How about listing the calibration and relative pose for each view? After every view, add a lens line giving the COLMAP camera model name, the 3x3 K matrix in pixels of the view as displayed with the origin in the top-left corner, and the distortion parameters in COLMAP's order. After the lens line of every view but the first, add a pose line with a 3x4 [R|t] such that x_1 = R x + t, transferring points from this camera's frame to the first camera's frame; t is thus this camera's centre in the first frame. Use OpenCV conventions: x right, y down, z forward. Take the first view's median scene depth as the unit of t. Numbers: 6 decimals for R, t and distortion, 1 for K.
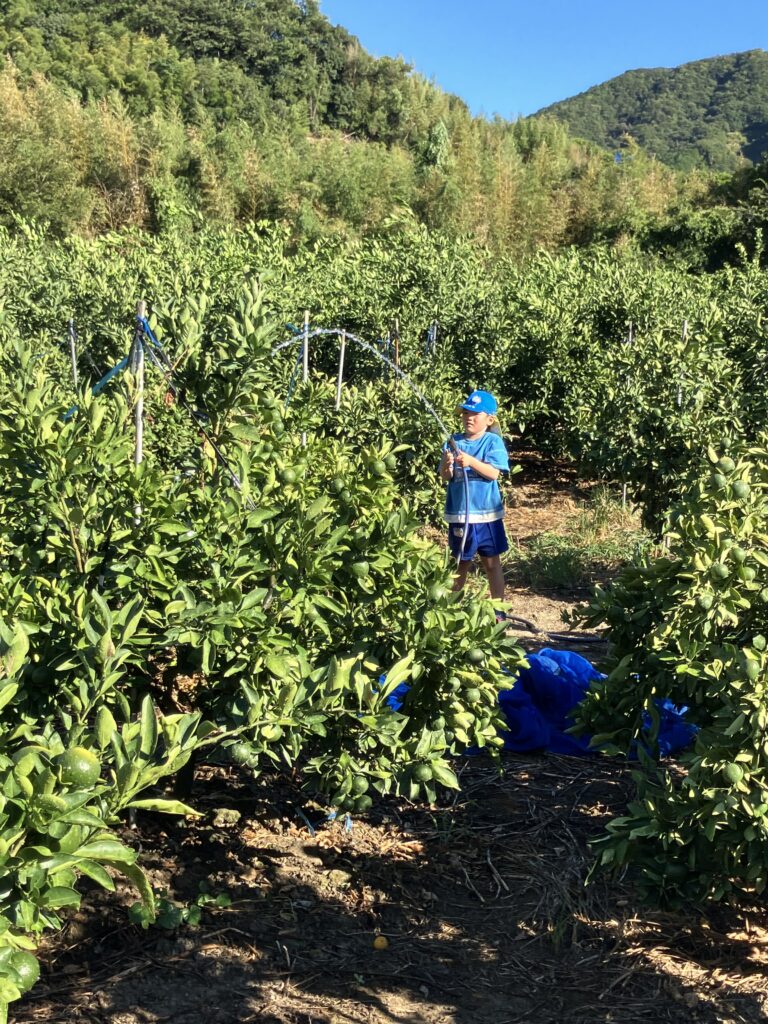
lens RADIAL K [[1430.0, 0, 384.0], [0, 1430.0, 512.0], [0, 0, 1]] dist [0.019873, 0.064798]
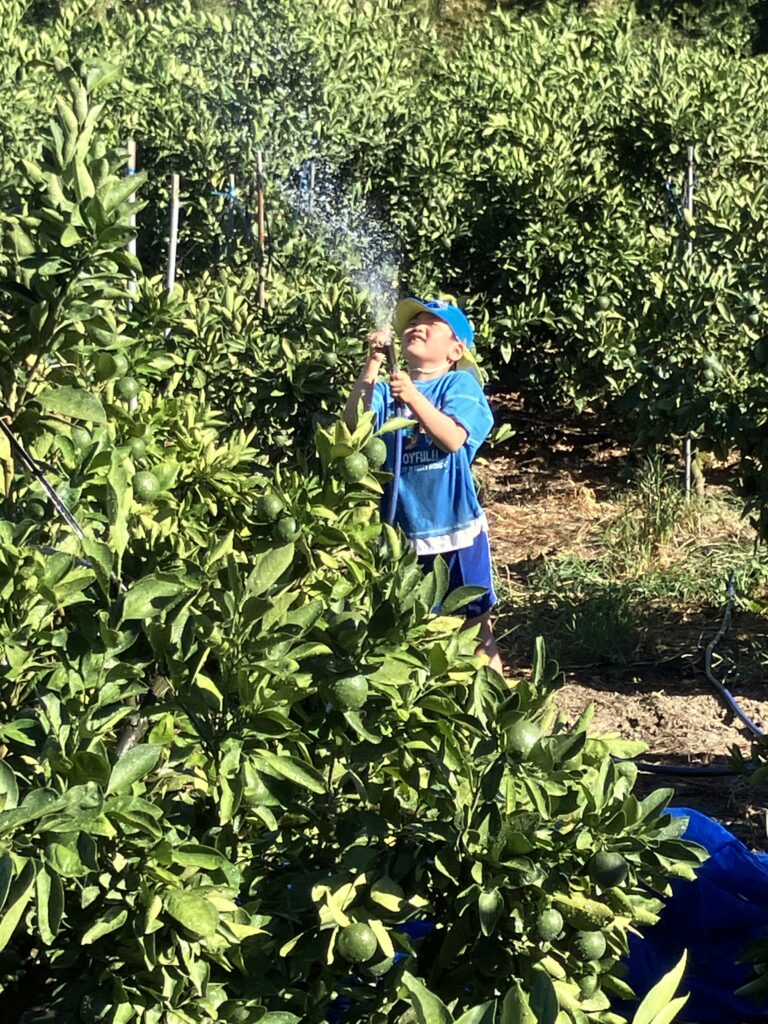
lens RADIAL K [[2596.2, 0, 384.0], [0, 2596.2, 512.0], [0, 0, 1]] dist [0.150619, -0.477977]
pose [[0.995906, -0.031562, 0.084701, -0.036559], [0.031048, 0.999491, 0.007376, -0.012200], [-0.084891, -0.004716, 0.996379, 0.069344]]
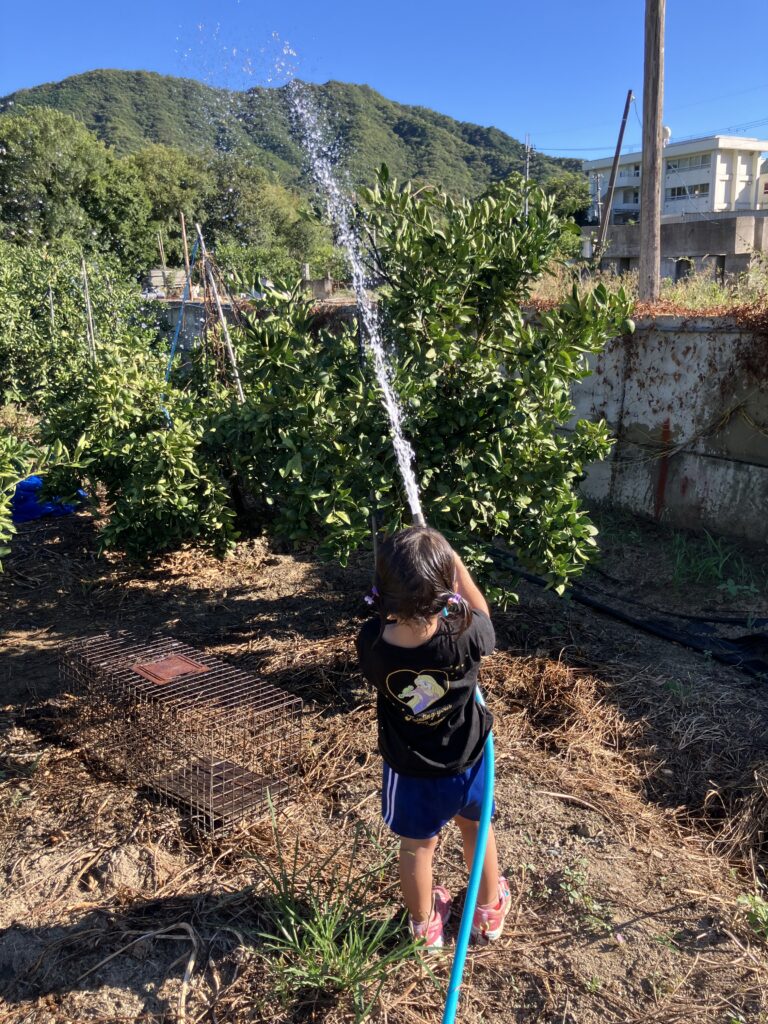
lens RADIAL K [[851.8, 0, 384.0], [0, 851.8, 512.0], [0, 0, 1]] dist [0.003427, -0.001084]
pose [[0.746517, -0.219111, 0.628253, -0.138320], [0.129821, 0.974040, 0.185450, 0.008822], [-0.652578, -0.056881, 0.755583, -0.086705]]
